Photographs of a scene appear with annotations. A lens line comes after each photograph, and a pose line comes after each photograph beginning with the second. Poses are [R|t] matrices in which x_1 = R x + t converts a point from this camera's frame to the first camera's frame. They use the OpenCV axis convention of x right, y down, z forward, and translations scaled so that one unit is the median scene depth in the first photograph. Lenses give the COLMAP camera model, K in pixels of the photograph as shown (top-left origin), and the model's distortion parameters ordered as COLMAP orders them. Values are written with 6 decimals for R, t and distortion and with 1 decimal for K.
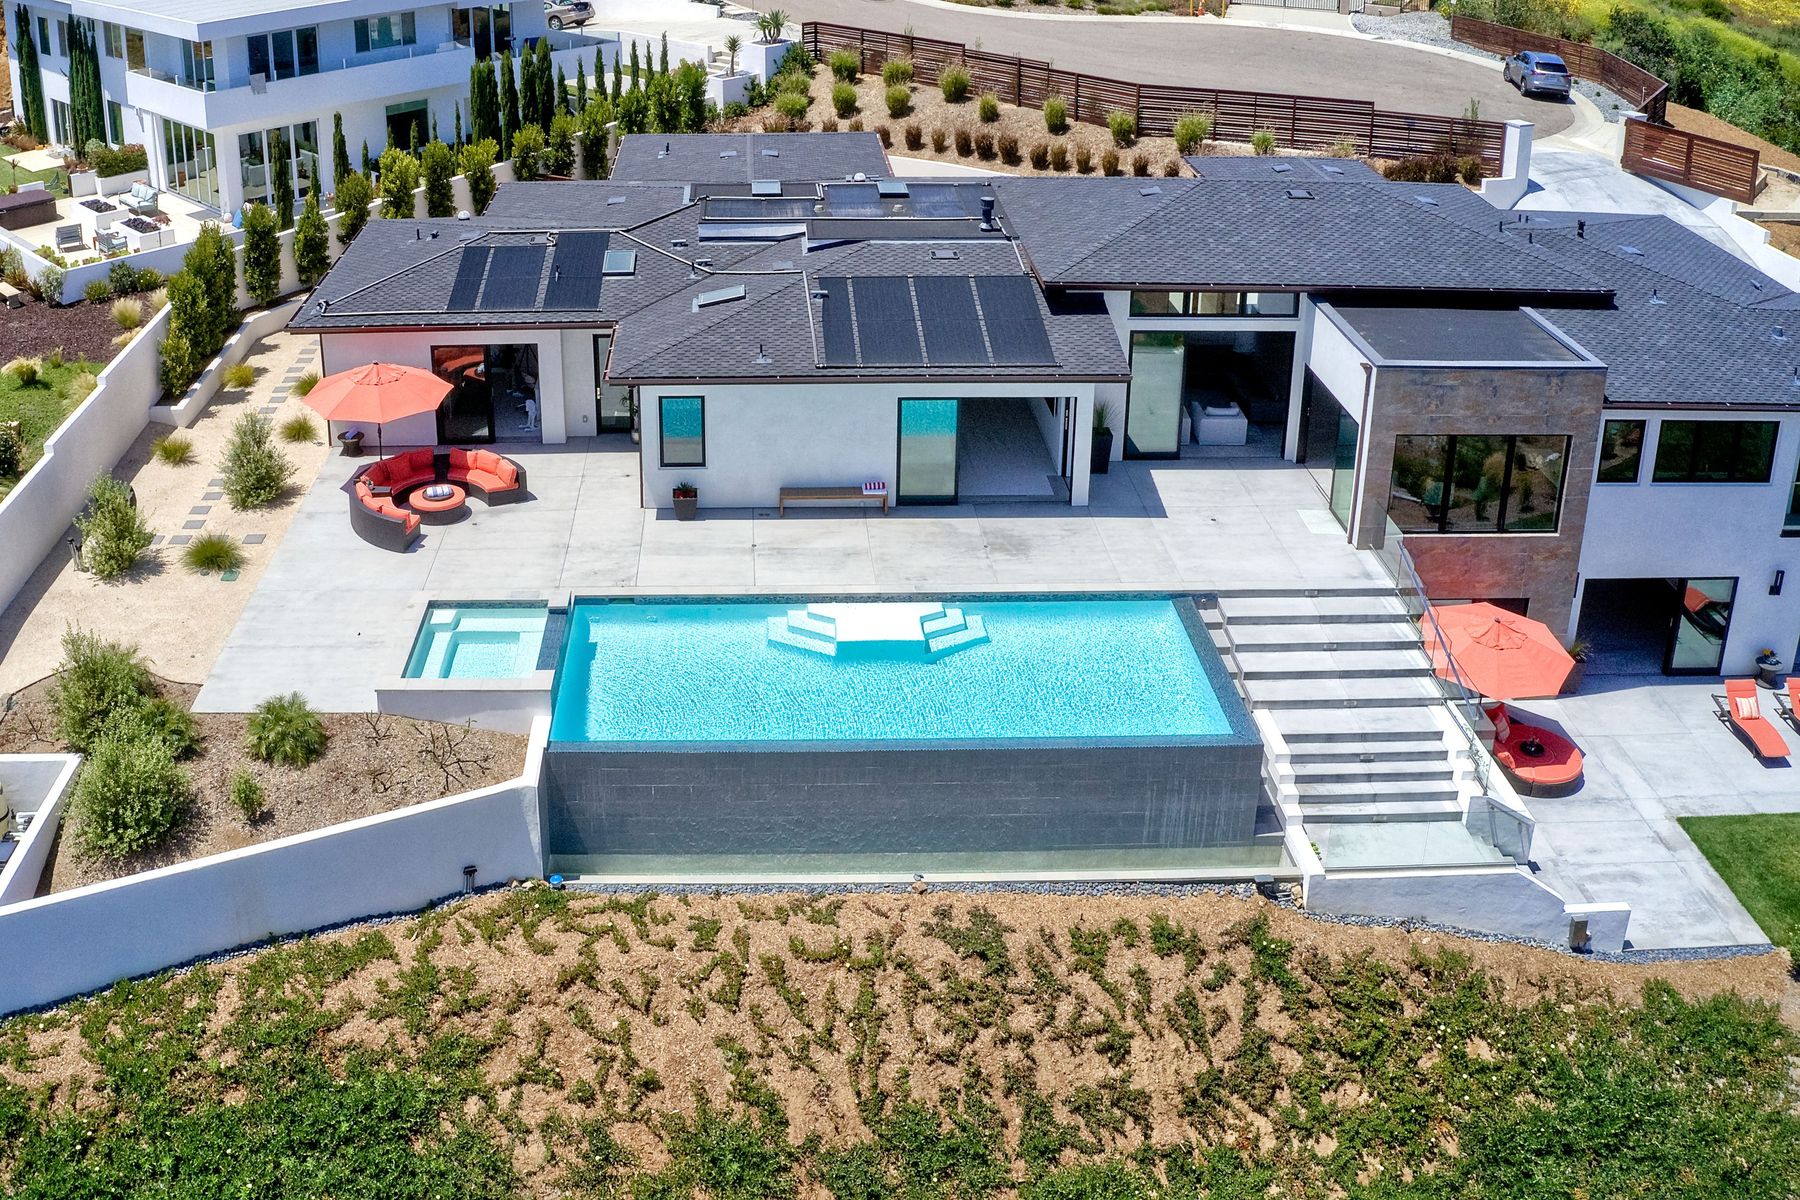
lens RADIAL K [[1711.0, 0, 721.8], [0, 1711.0, 435.4], [0, 0, 1]] dist [-0.144427, 0.000000]
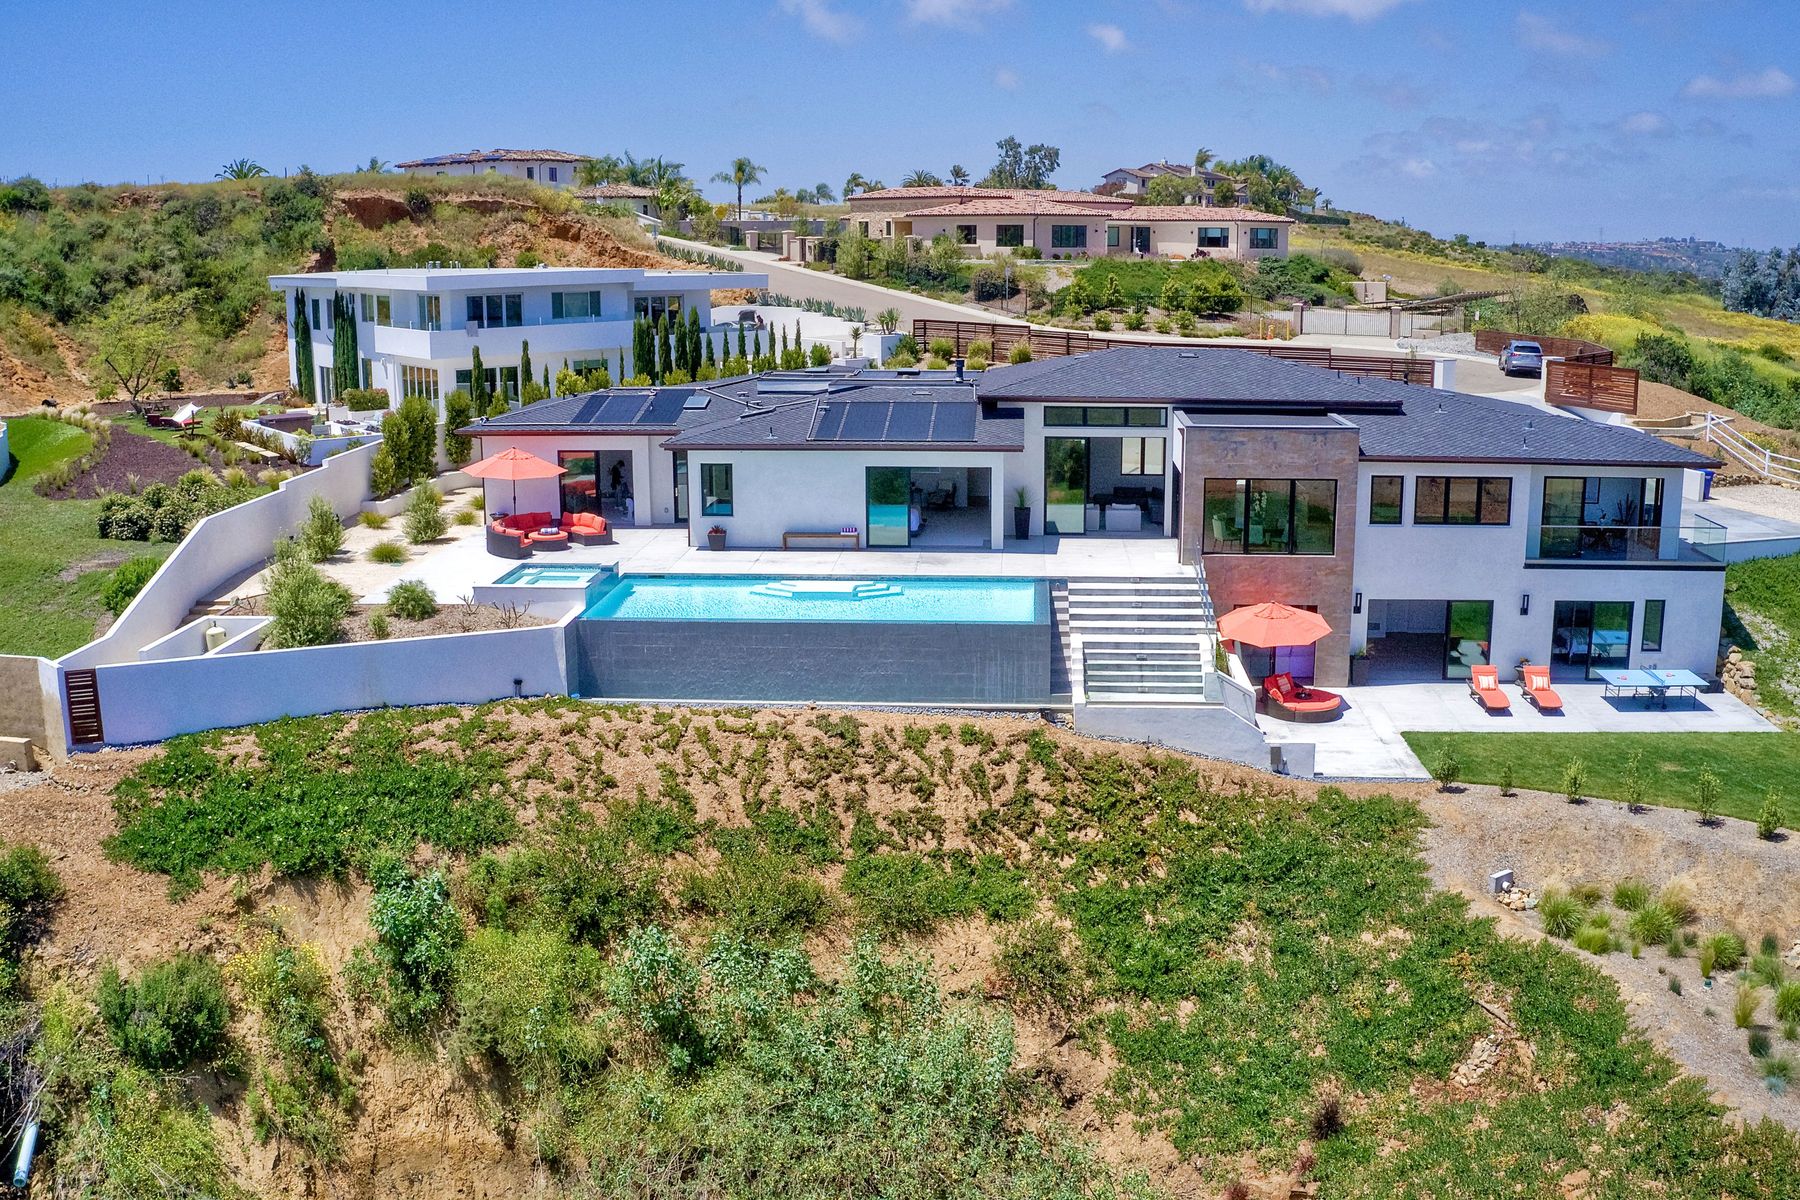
lens RADIAL K [[1711.0, 0, 930.5], [0, 1711.0, 669.2], [0, 0, 1]] dist [-0.144427, 0.000000]
pose [[0.998887, 0.015555, -0.044520, 0.293355], [-0.021382, 0.990811, -0.133551, 0.441392], [0.042034, 0.134355, 0.990041, -0.514562]]
